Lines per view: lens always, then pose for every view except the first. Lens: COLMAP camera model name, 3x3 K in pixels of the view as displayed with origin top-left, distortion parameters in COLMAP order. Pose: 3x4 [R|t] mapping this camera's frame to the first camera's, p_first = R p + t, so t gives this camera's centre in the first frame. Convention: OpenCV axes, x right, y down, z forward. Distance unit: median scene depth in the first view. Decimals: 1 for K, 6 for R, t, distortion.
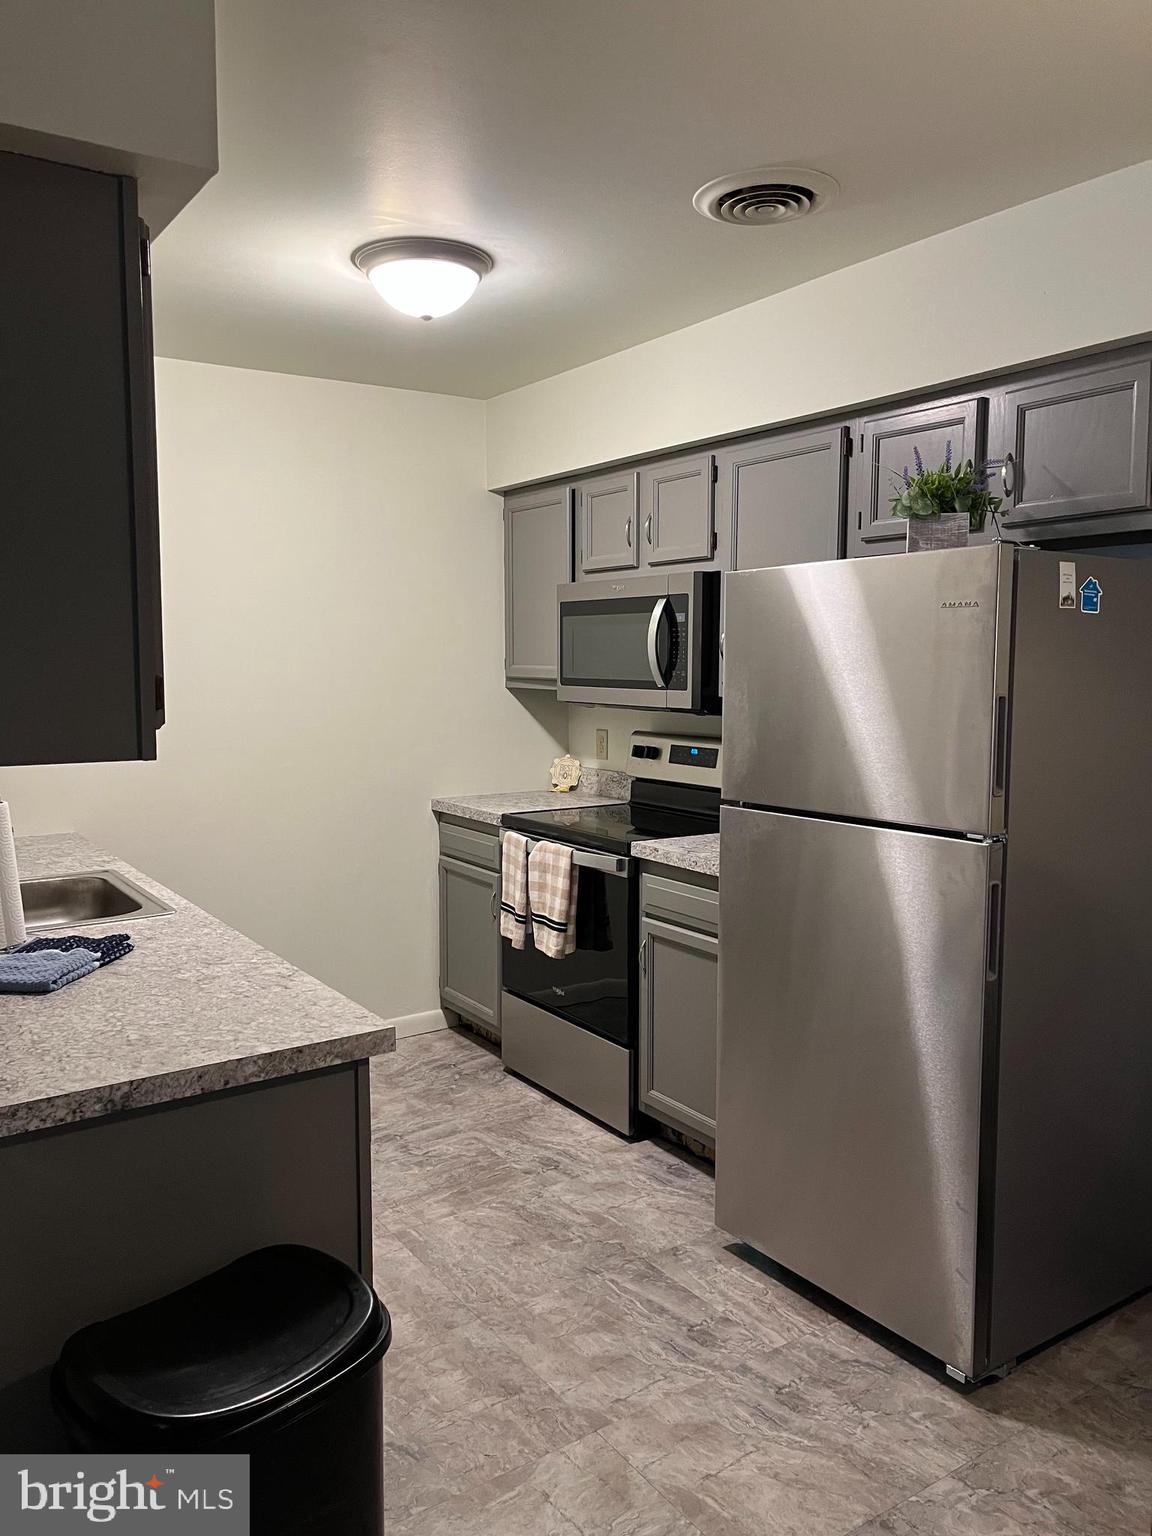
lens RADIAL K [[1177.7, 0, 572.5], [0, 1177.7, 770.5], [0, 0, 1]] dist [0.053459, -0.086479]
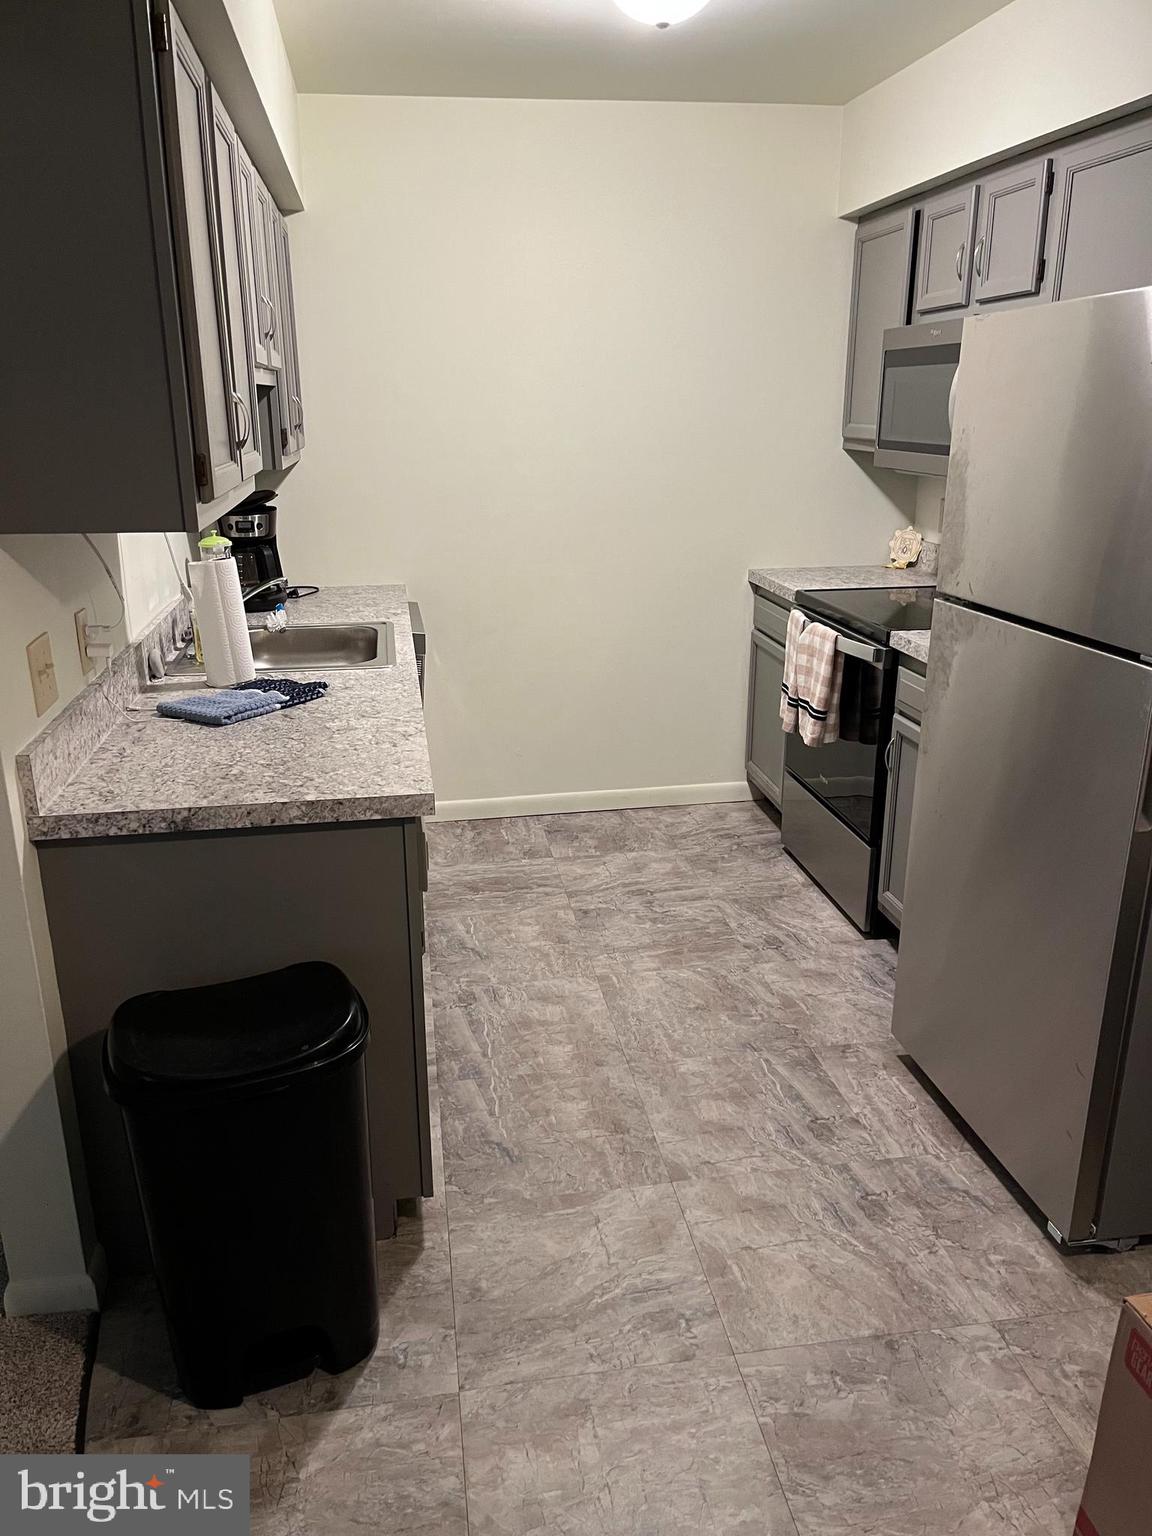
lens RADIAL K [[1177.7, 0, 580.4], [0, 1177.7, 801.2], [0, 0, 1]] dist [0.053459, -0.086479]
pose [[0.902040, 0.134615, -0.410126, 0.266219], [-0.037077, 0.970780, 0.237090, -0.023453], [0.430057, -0.198659, 0.880673, 0.069722]]
